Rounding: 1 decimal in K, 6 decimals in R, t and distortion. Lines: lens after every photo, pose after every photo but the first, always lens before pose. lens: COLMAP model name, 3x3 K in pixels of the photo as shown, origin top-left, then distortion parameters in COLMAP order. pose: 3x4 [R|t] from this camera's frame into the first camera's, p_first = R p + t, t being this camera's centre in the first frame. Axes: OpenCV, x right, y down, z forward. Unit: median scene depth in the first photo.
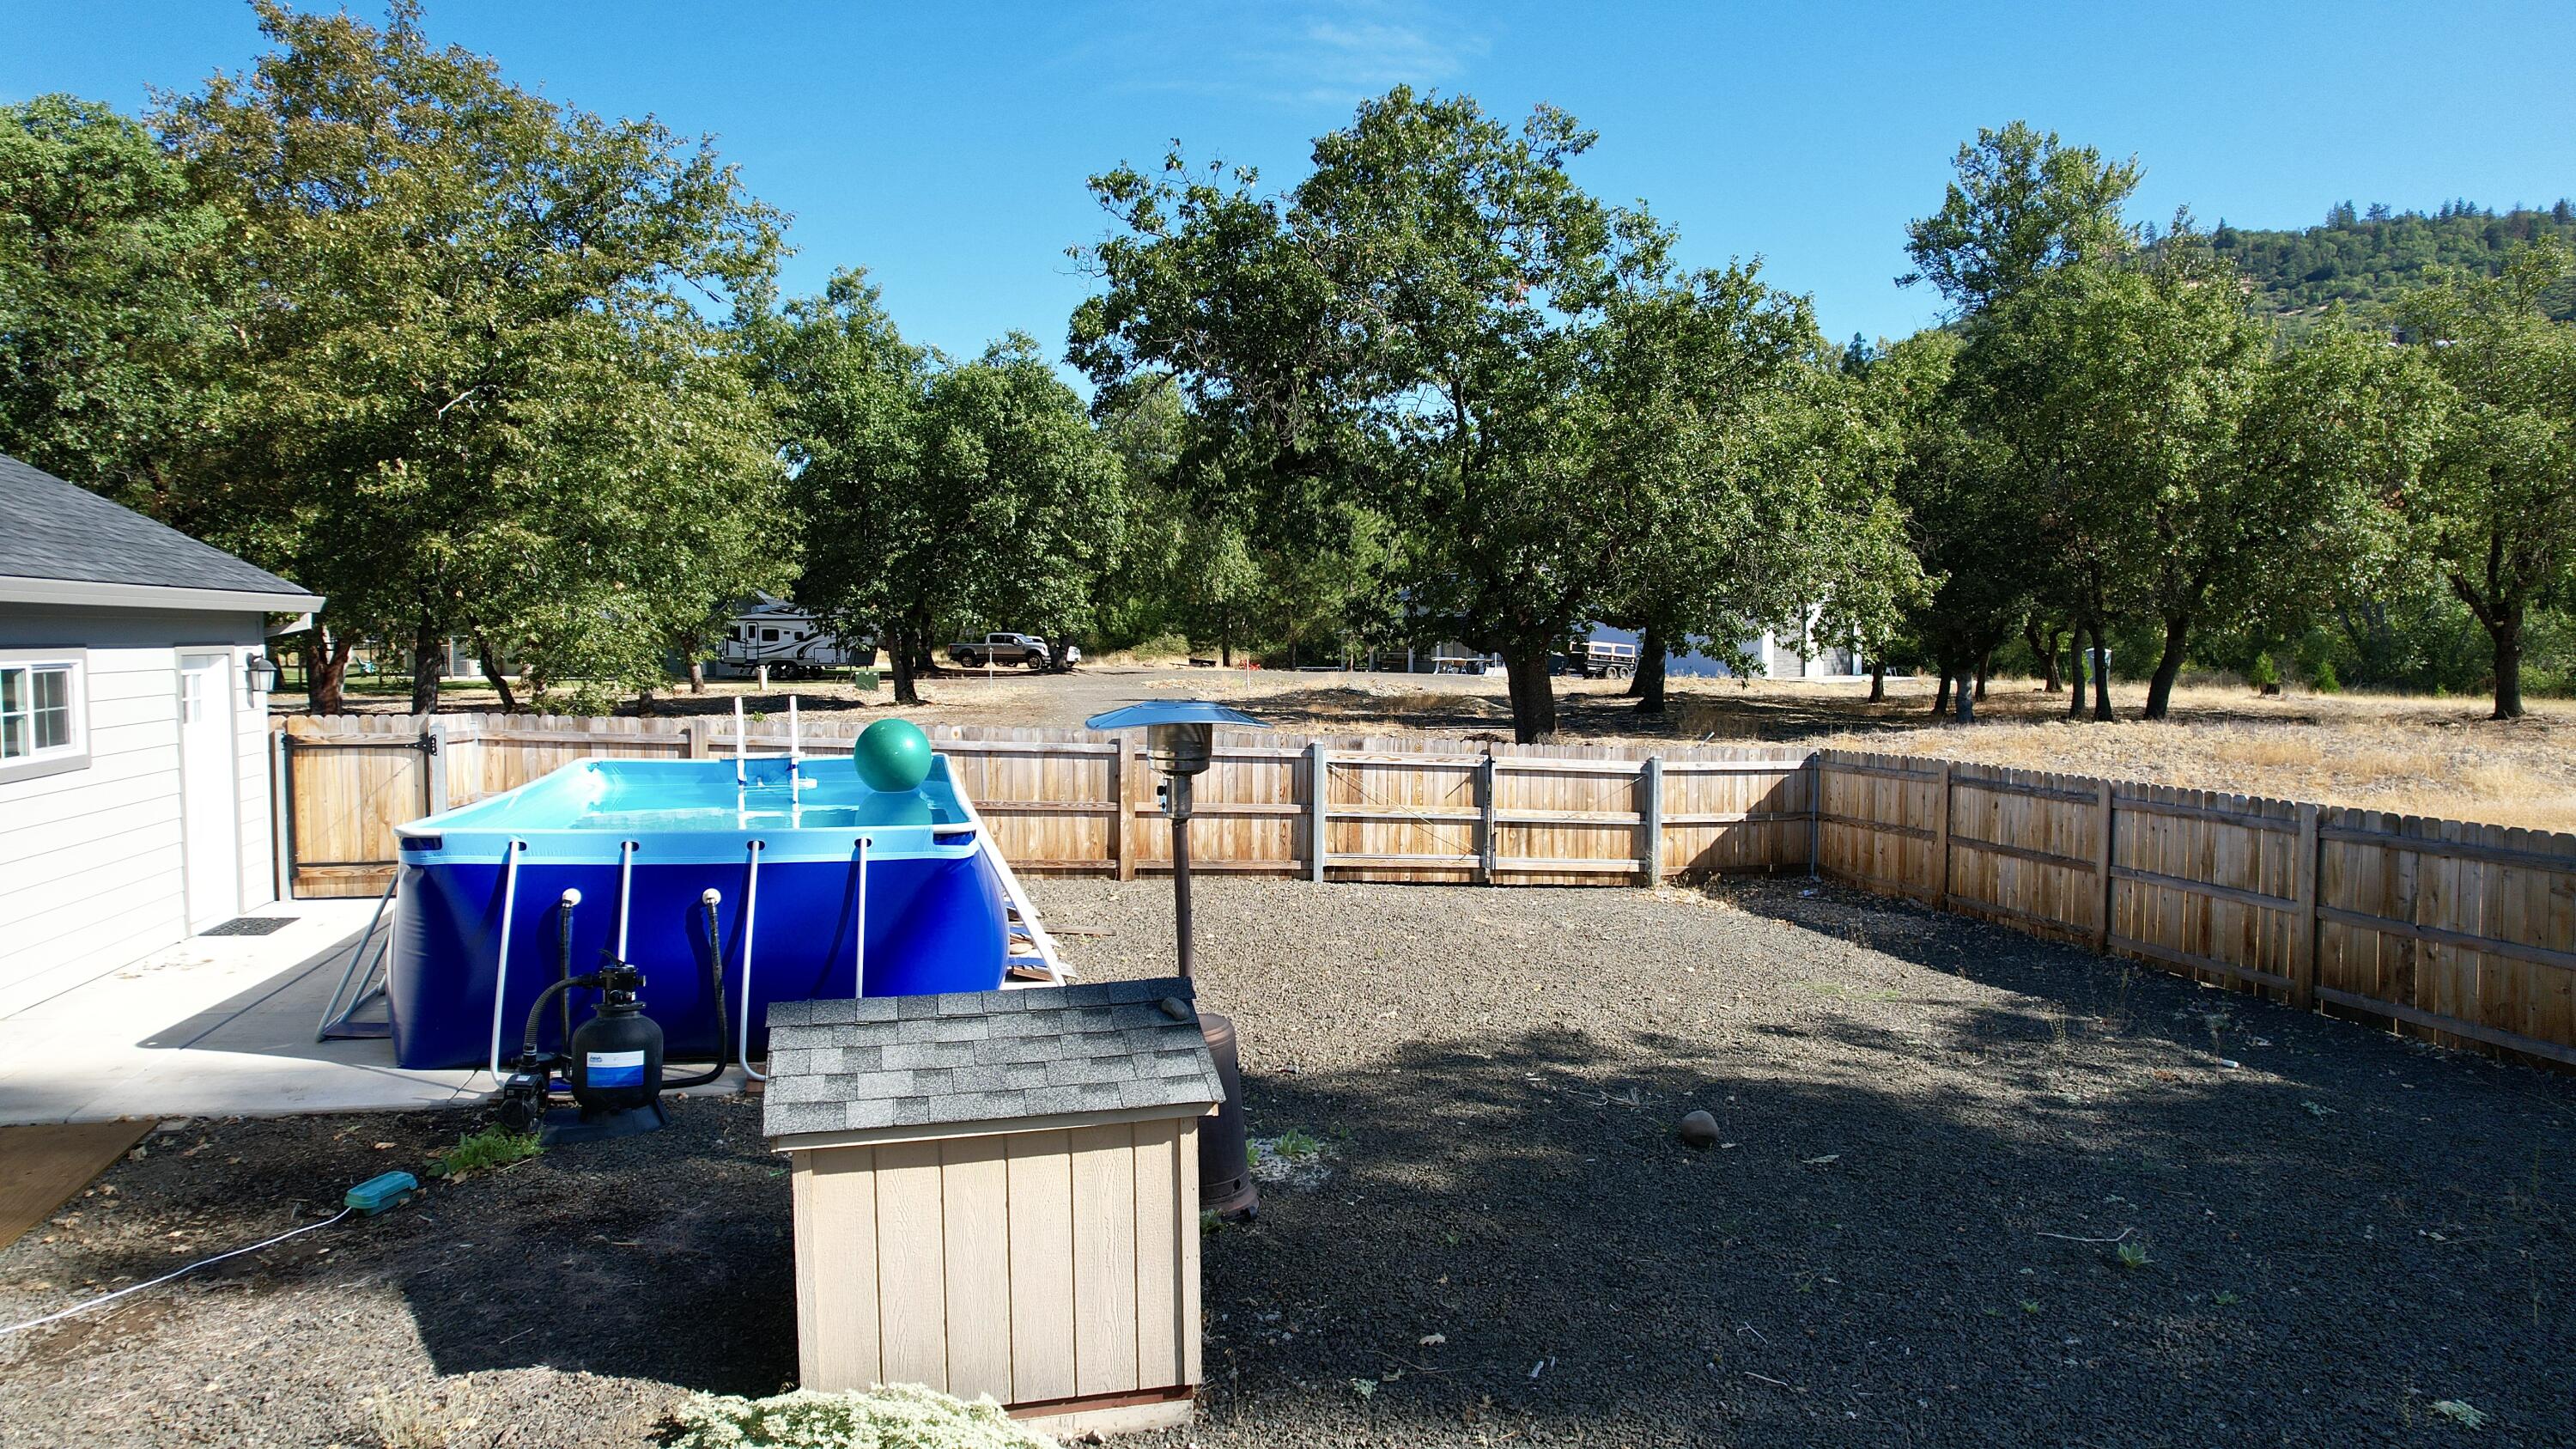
lens RADIAL K [[1656.5, 0, 1303.5], [0, 1656.5, 740.7], [0, 0, 1]] dist [-0.052836, 0.036174]
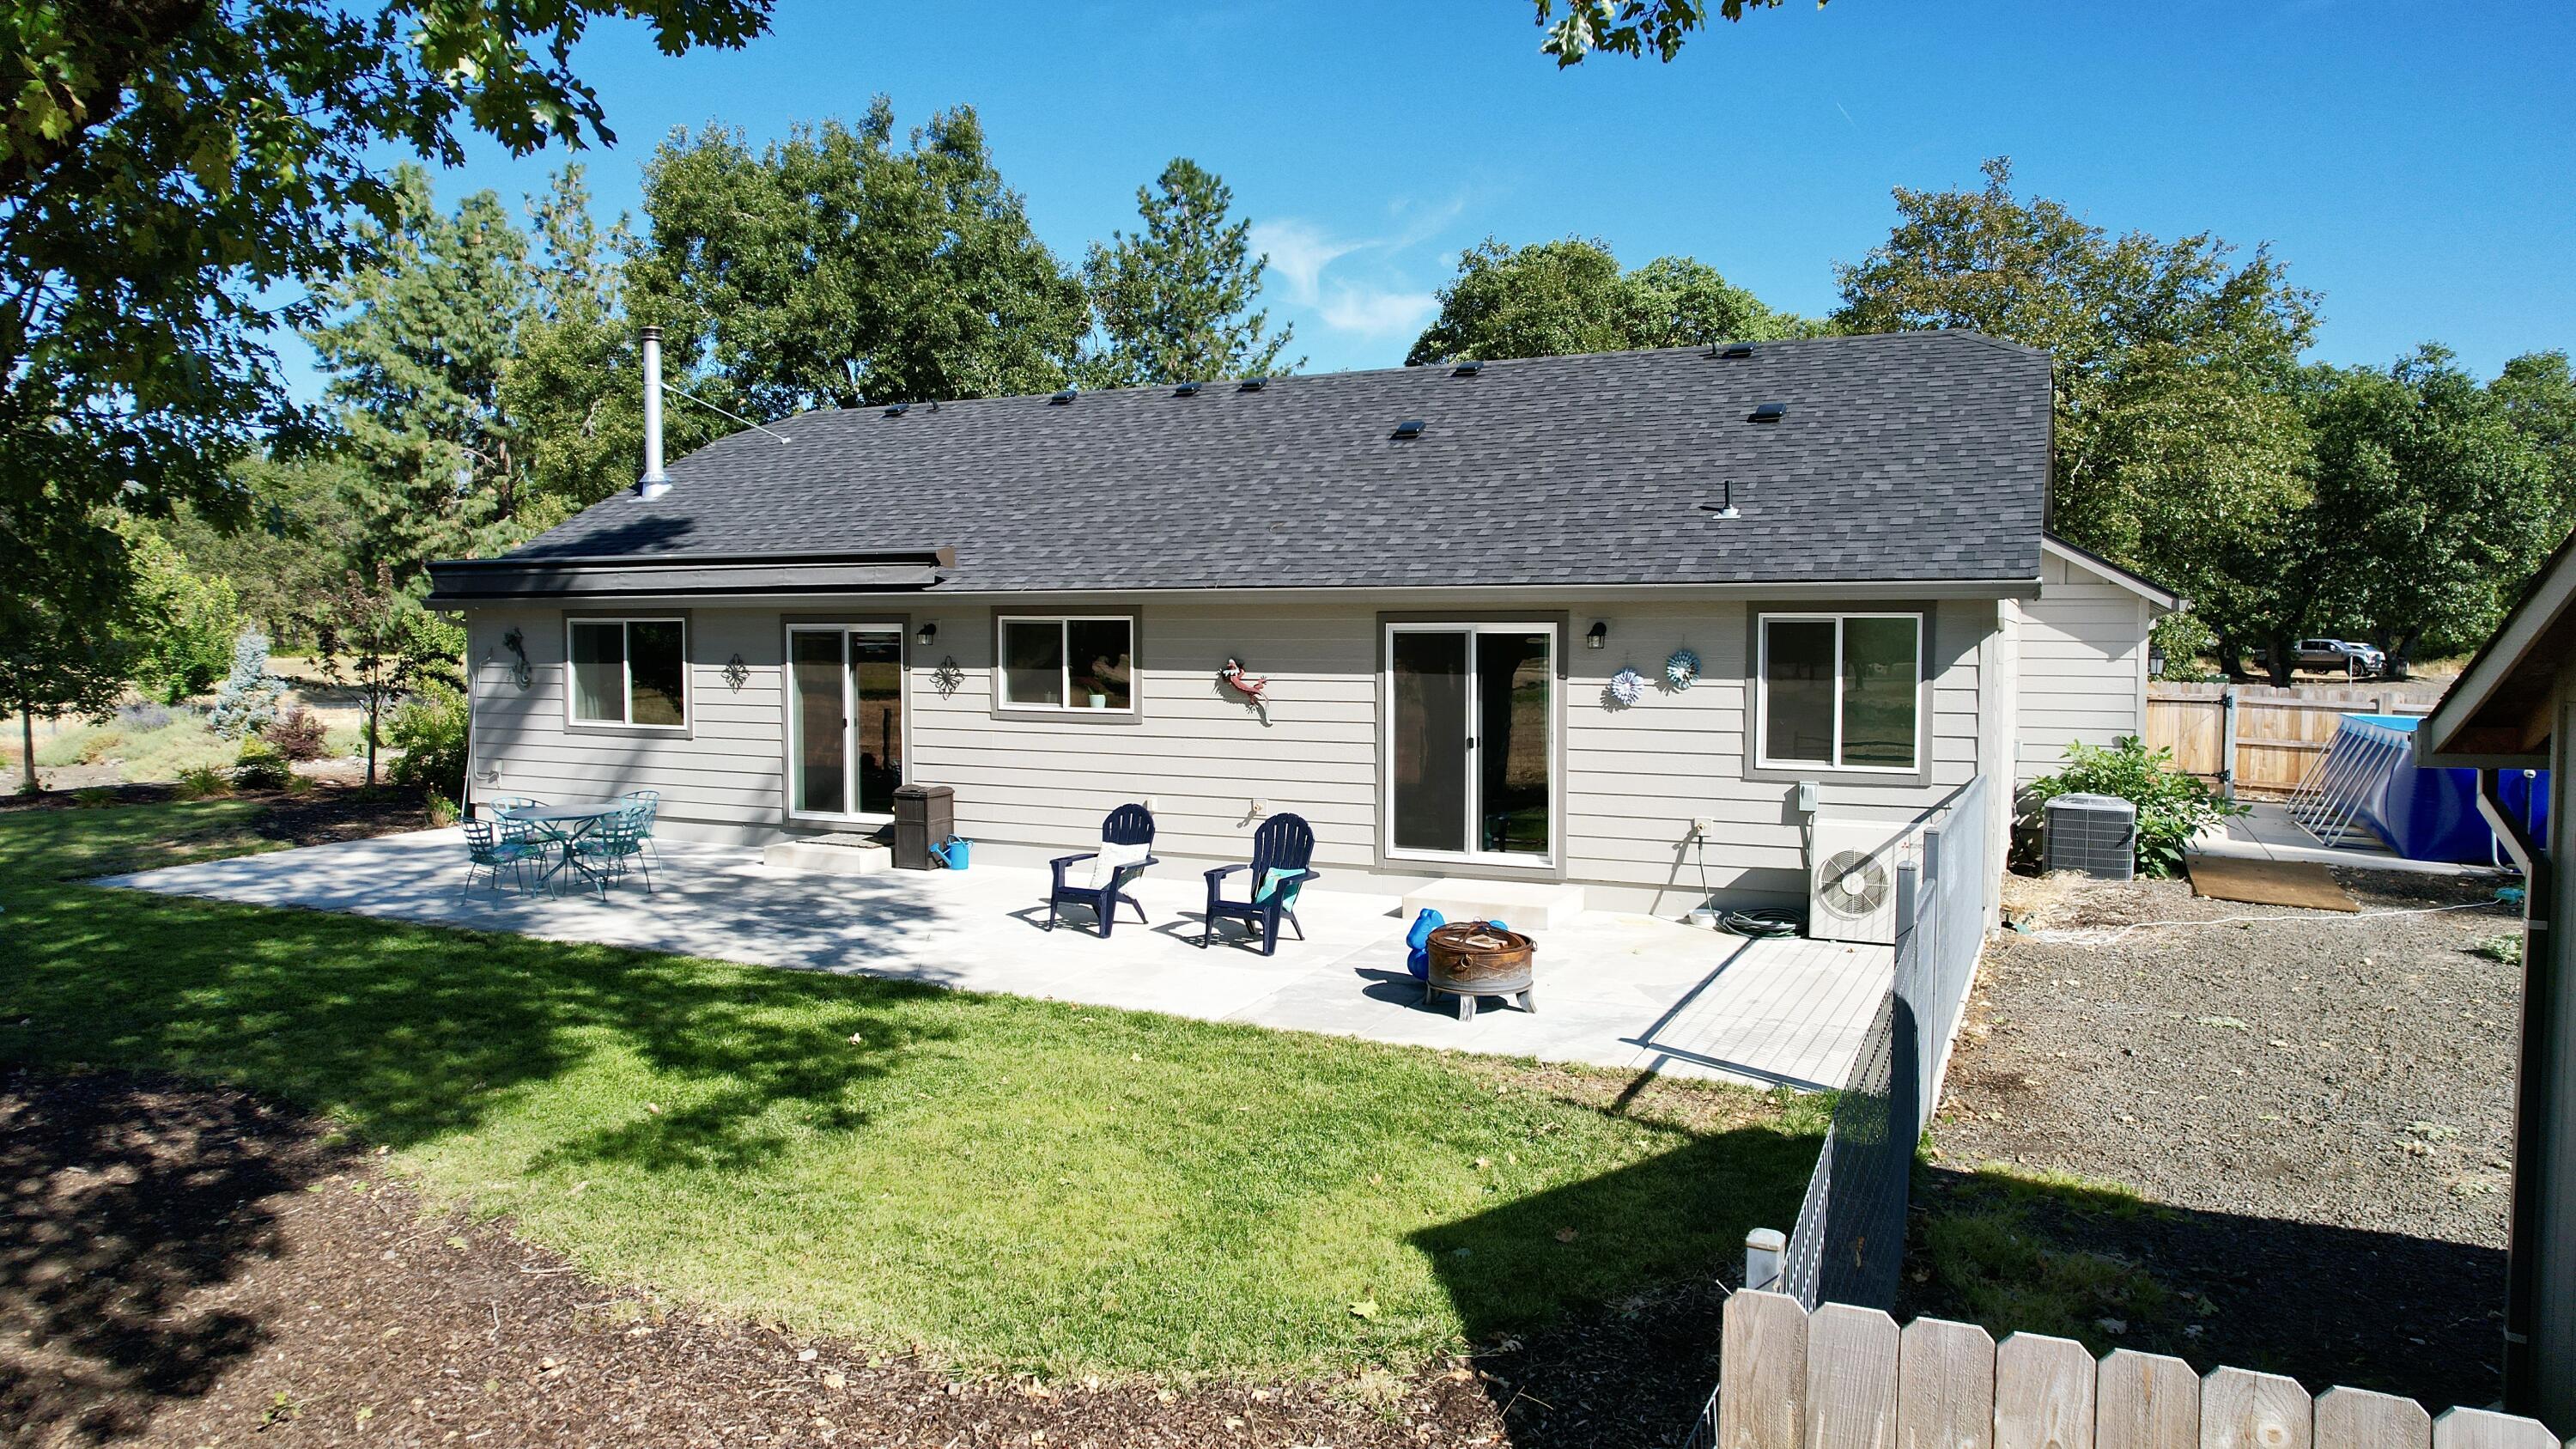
lens RADIAL K [[1656.5, 0, 1250.1], [0, 1656.5, 749.4], [0, 0, 1]] dist [-0.052836, 0.036174]
pose [[0.760648, 0.042948, -0.647742, -0.067036], [-0.042232, 0.998969, 0.016642, 0.018534], [0.647789, 0.014696, 0.761678, -0.245024]]
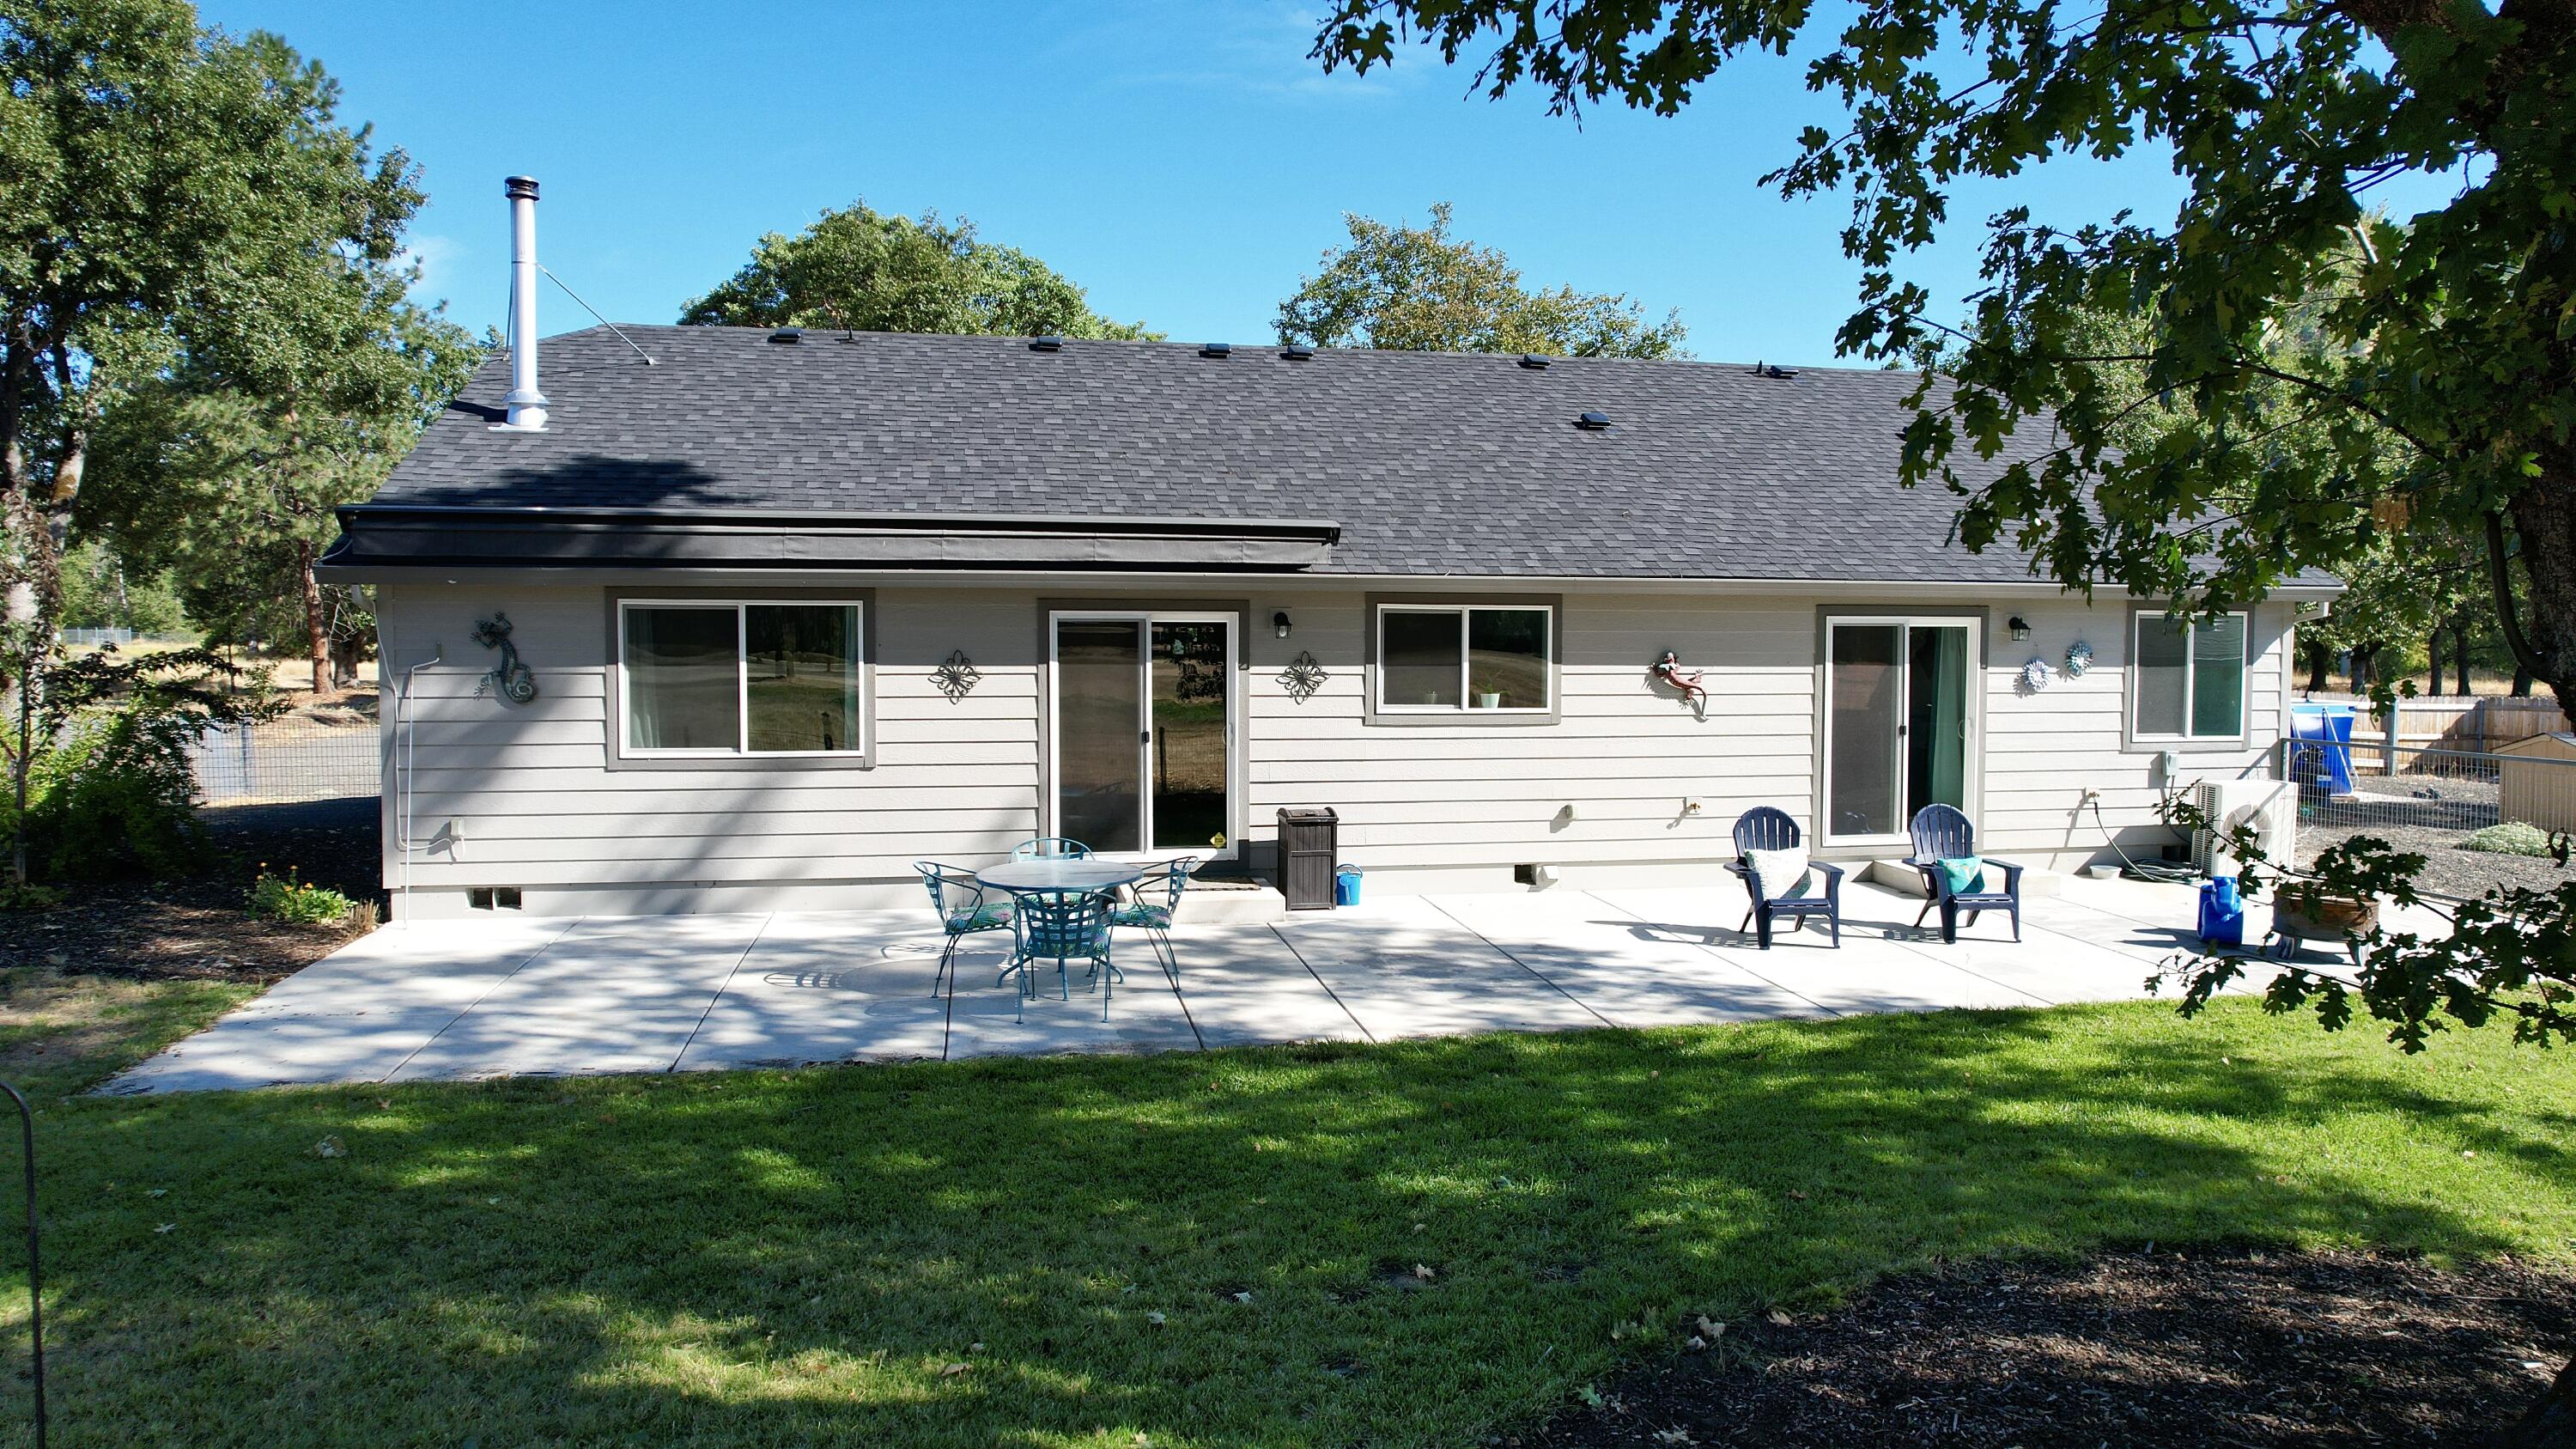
lens RADIAL K [[1656.5, 0, 1295.0], [0, 1656.5, 725.3], [0, 0, 1]] dist [-0.052836, 0.036174]
pose [[0.998485, 0.004265, -0.054861, -0.361666], [-0.004598, 0.999972, -0.005946, 0.022591], [0.054834, 0.006189, 0.998476, -0.320033]]
